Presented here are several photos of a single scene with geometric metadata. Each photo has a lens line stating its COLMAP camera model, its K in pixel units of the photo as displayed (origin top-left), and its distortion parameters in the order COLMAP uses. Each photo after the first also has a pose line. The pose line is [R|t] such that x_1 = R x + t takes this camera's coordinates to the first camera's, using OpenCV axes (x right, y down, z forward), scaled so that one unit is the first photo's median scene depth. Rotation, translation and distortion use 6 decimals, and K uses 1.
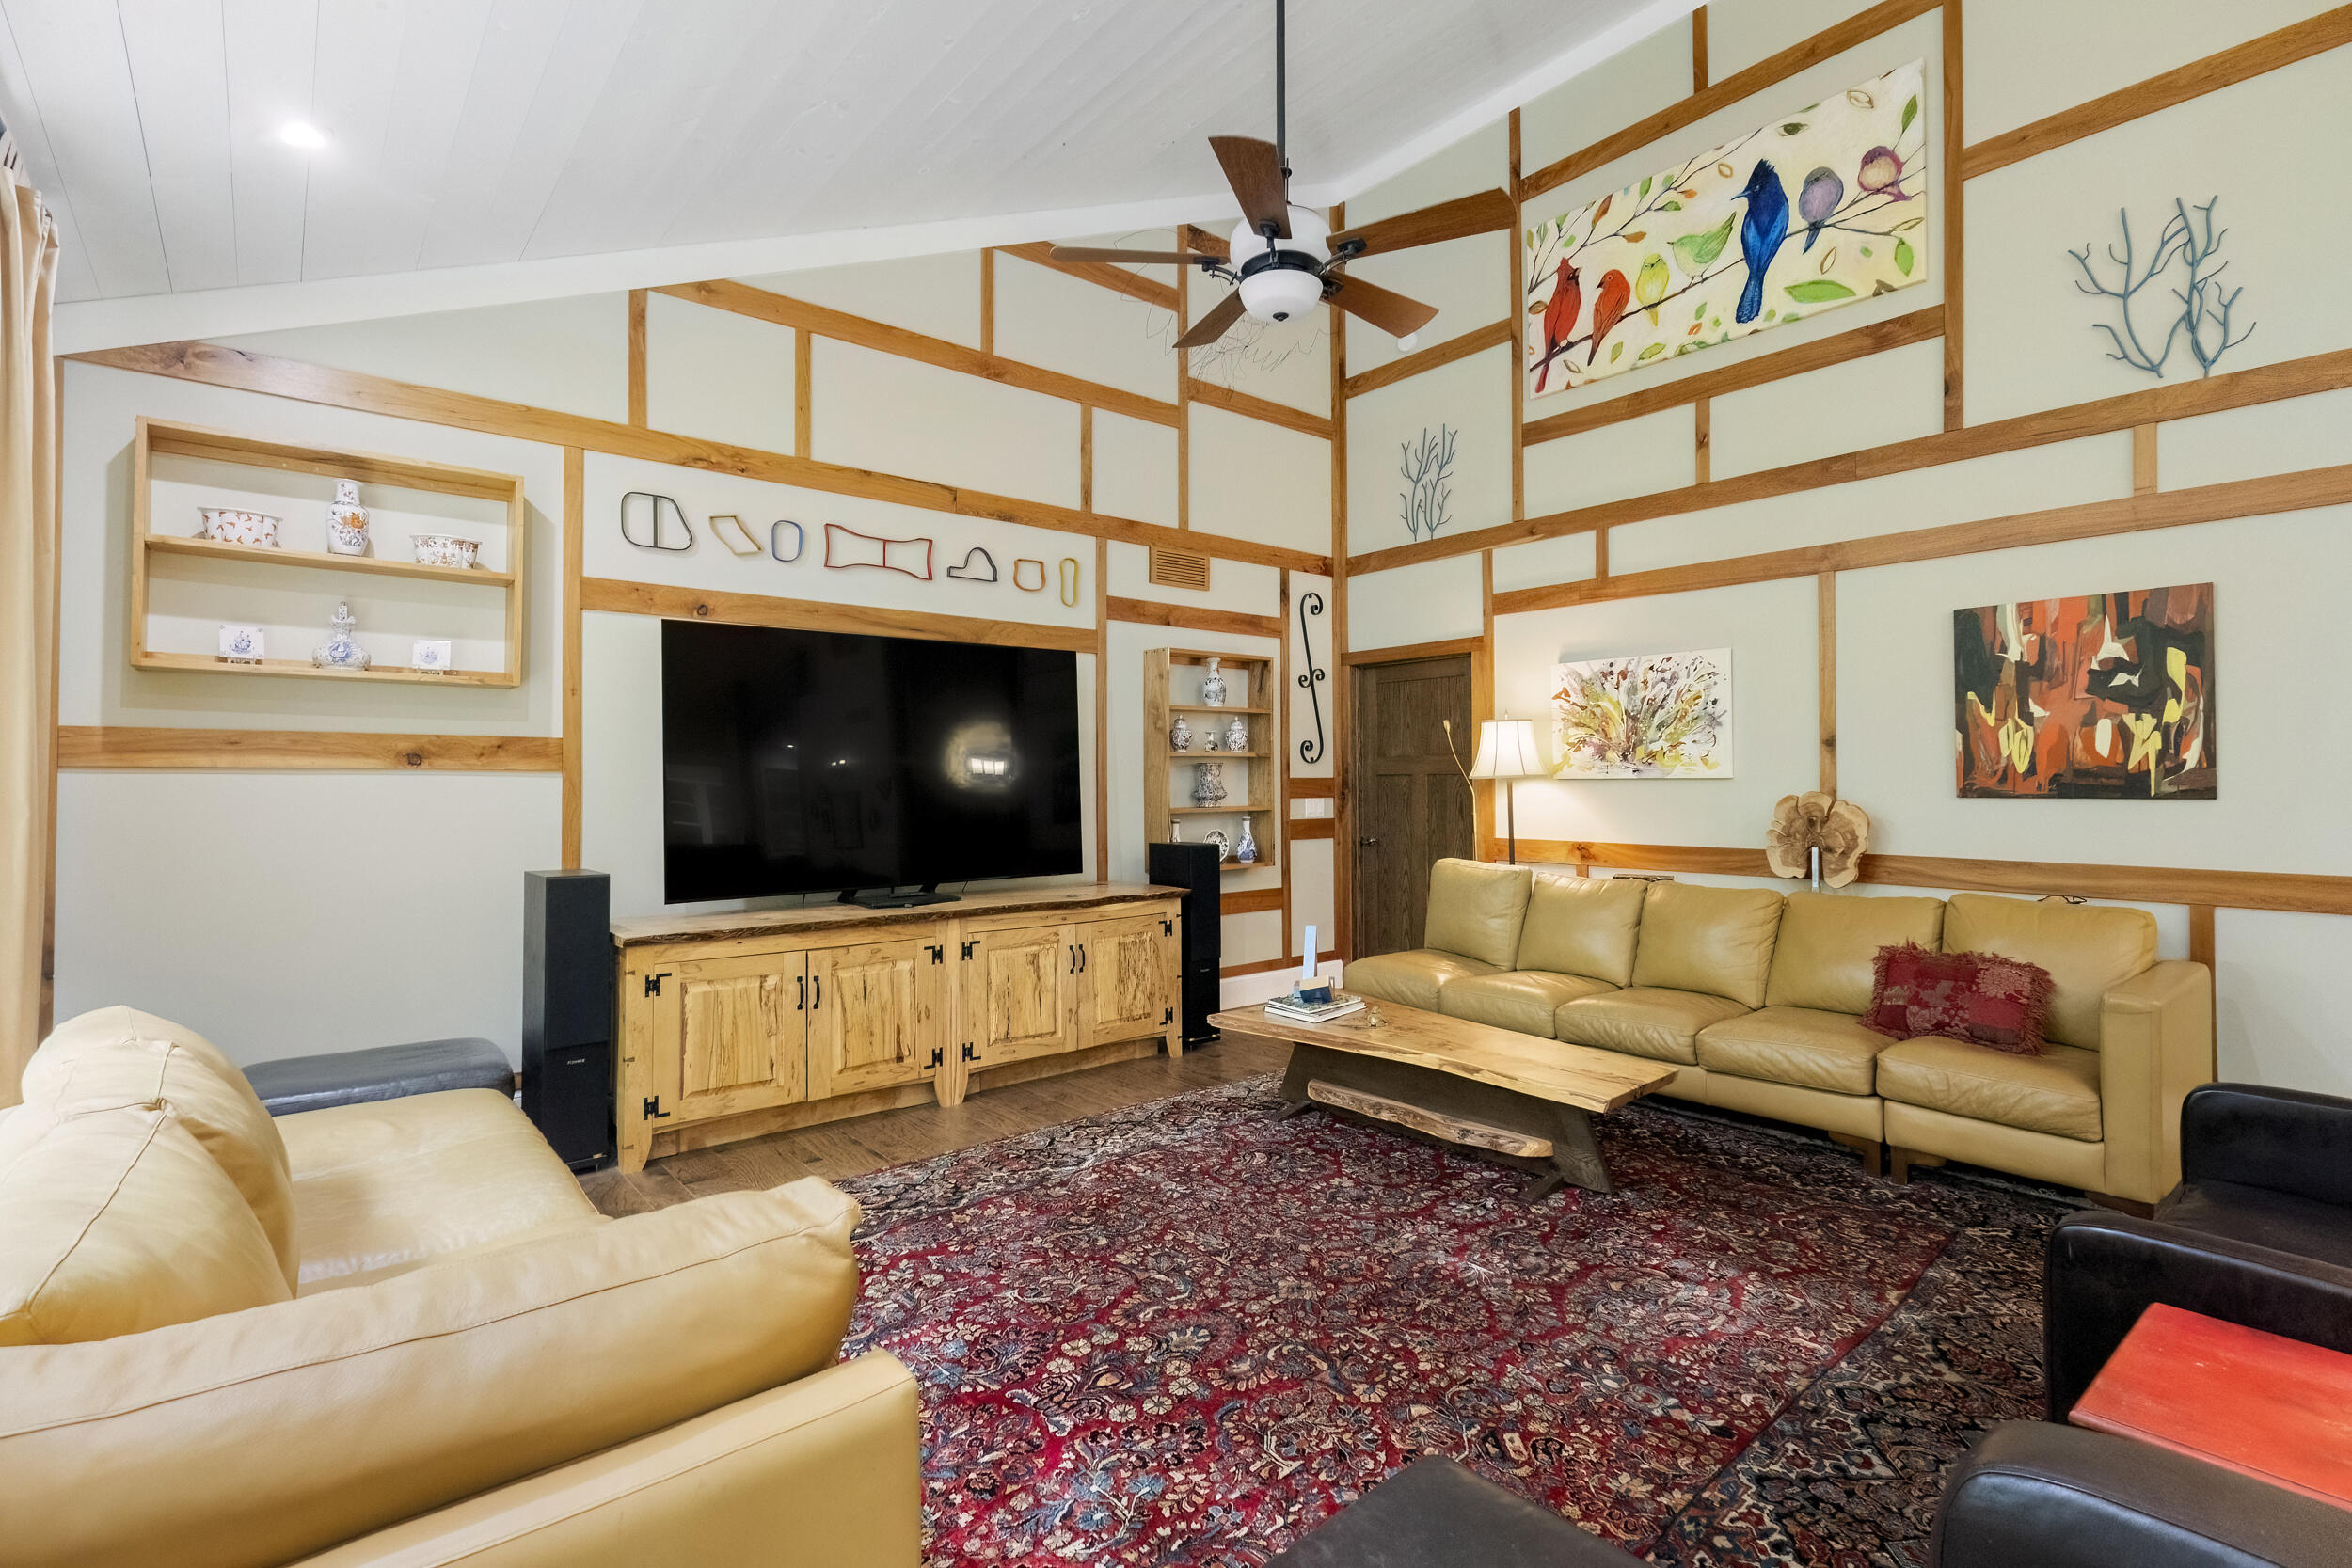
lens RADIAL K [[1075.2, 0, 1170.7], [0, 1075.2, 734.7], [0, 0, 1]] dist [-0.002497, 0.000844]
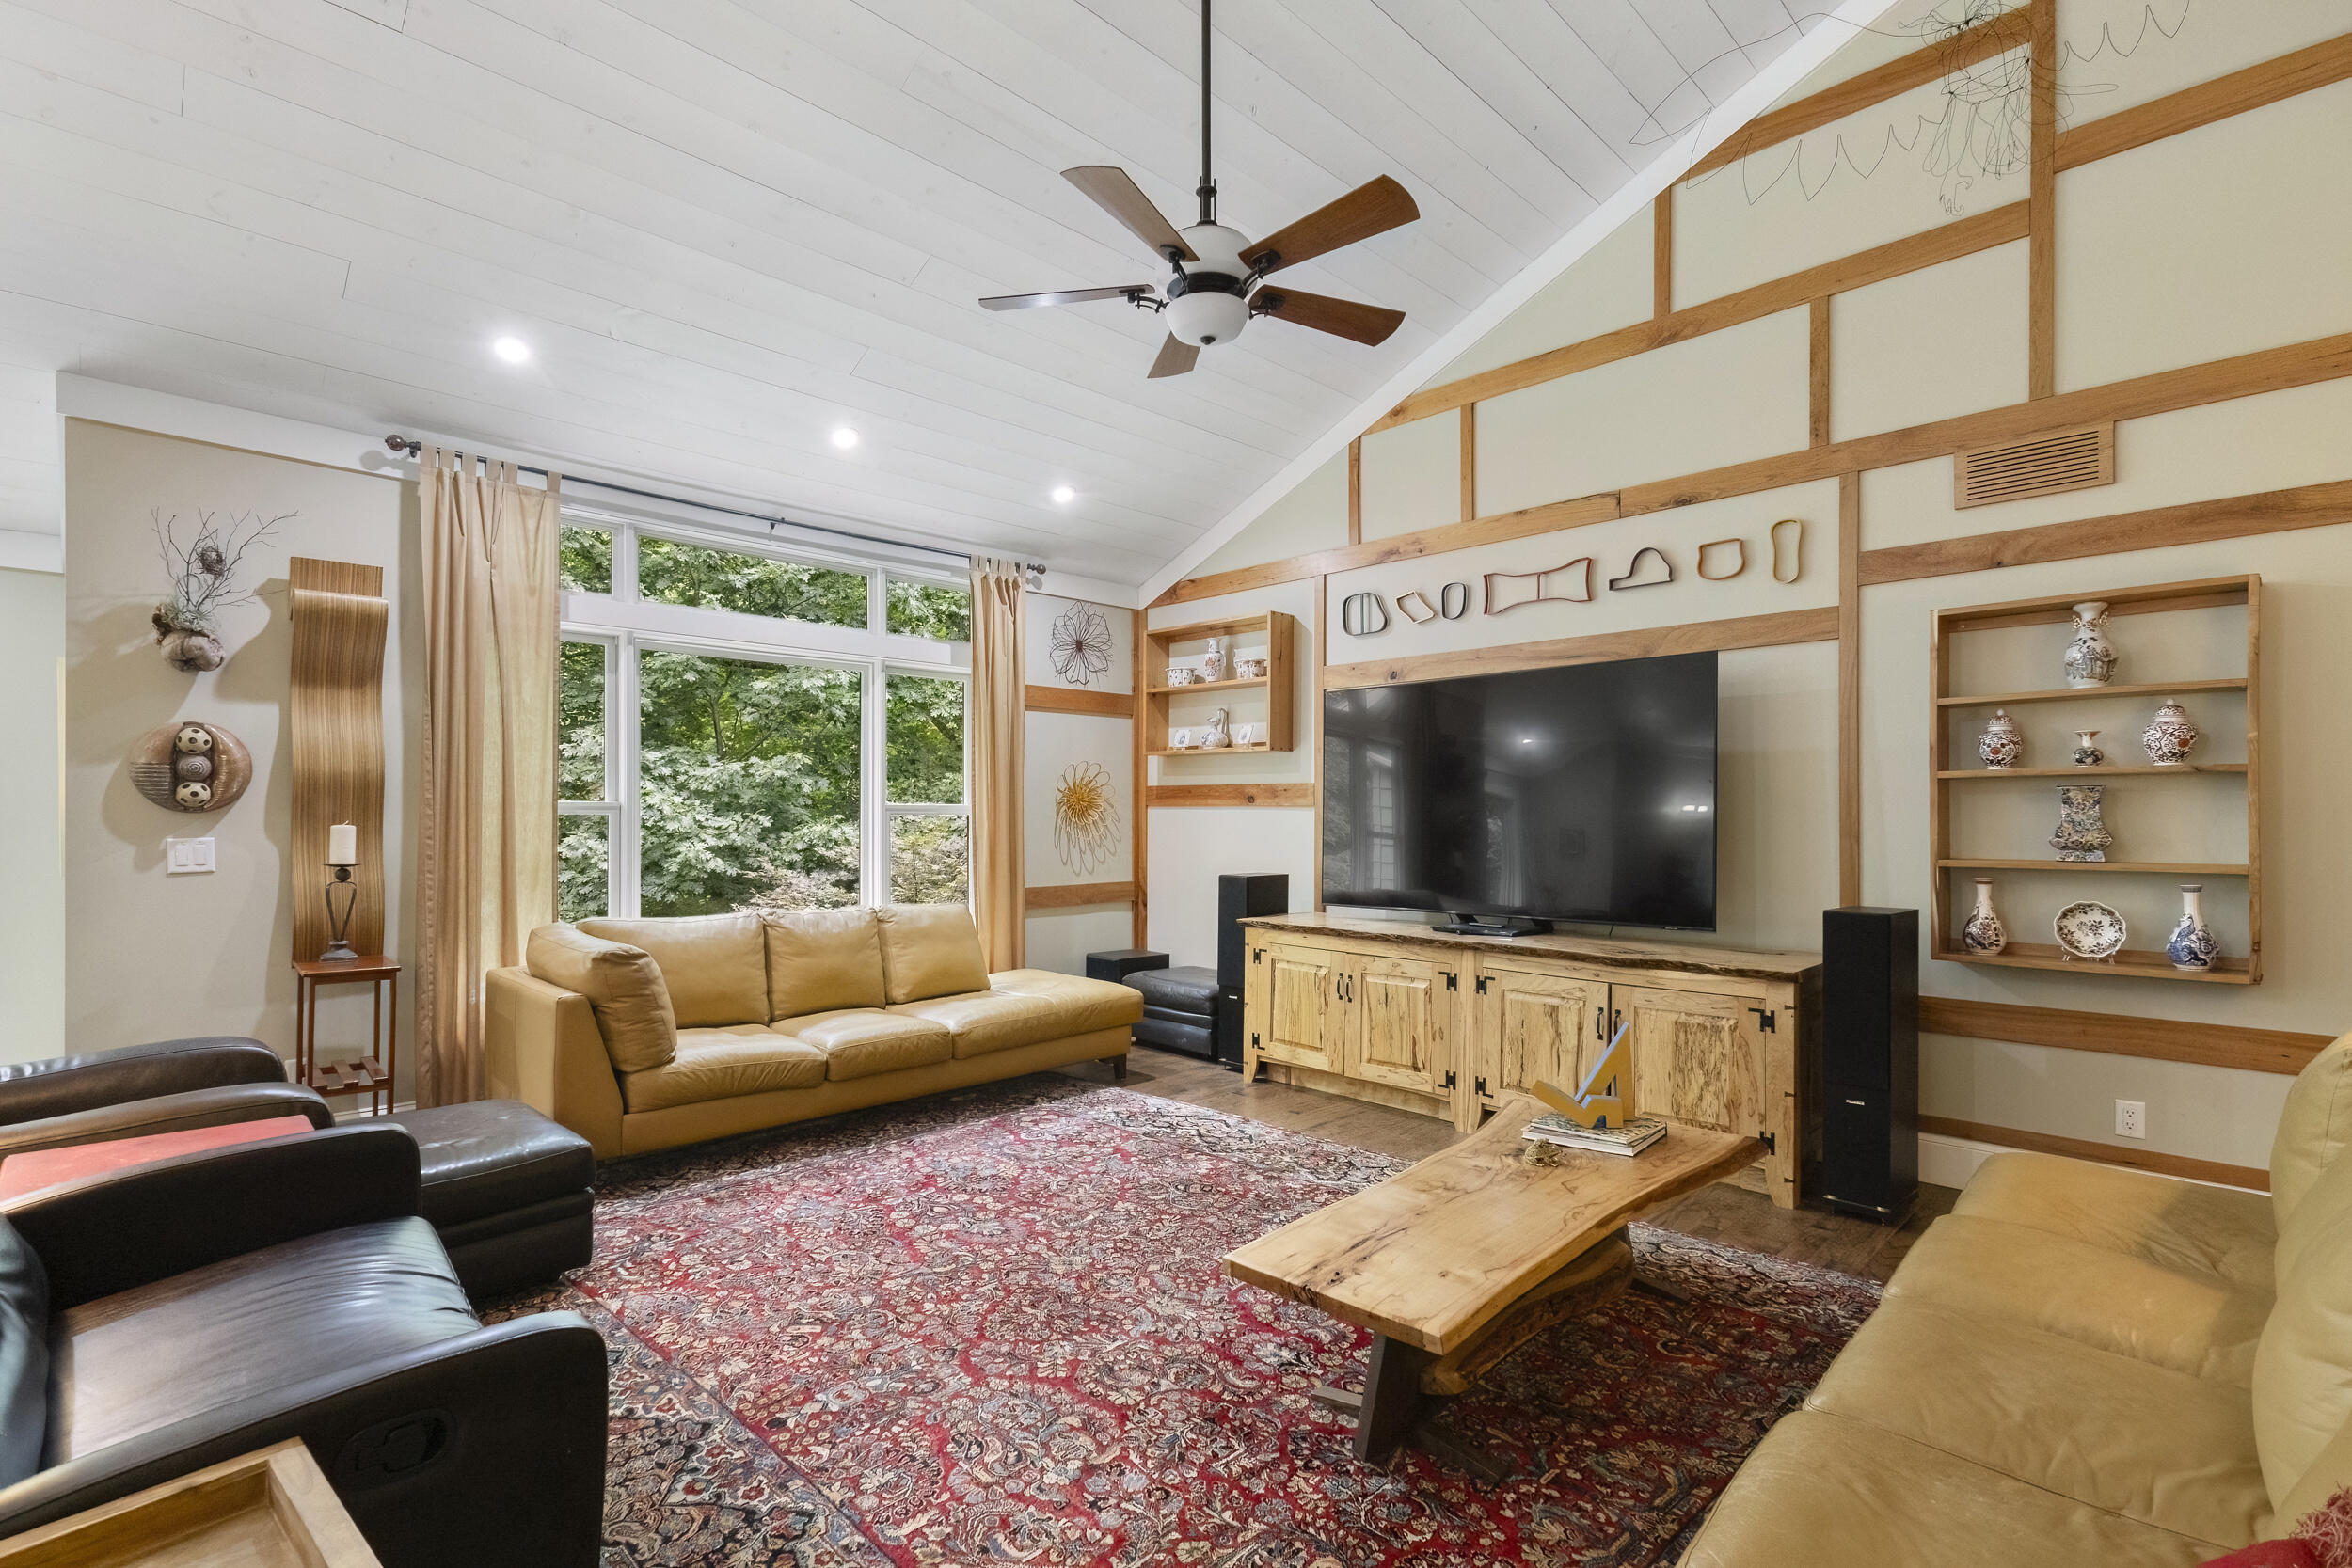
lens RADIAL K [[1082.4, 0, 1176.0], [0, 1082.4, 784.0], [0, 0, 1]] dist [0.007429, 0.000319]
pose [[0.098532, -0.023641, -0.994853, 0.916854], [0.040696, 0.998977, -0.019708, 0.027147], [0.994301, -0.038545, 0.099393, 0.730247]]
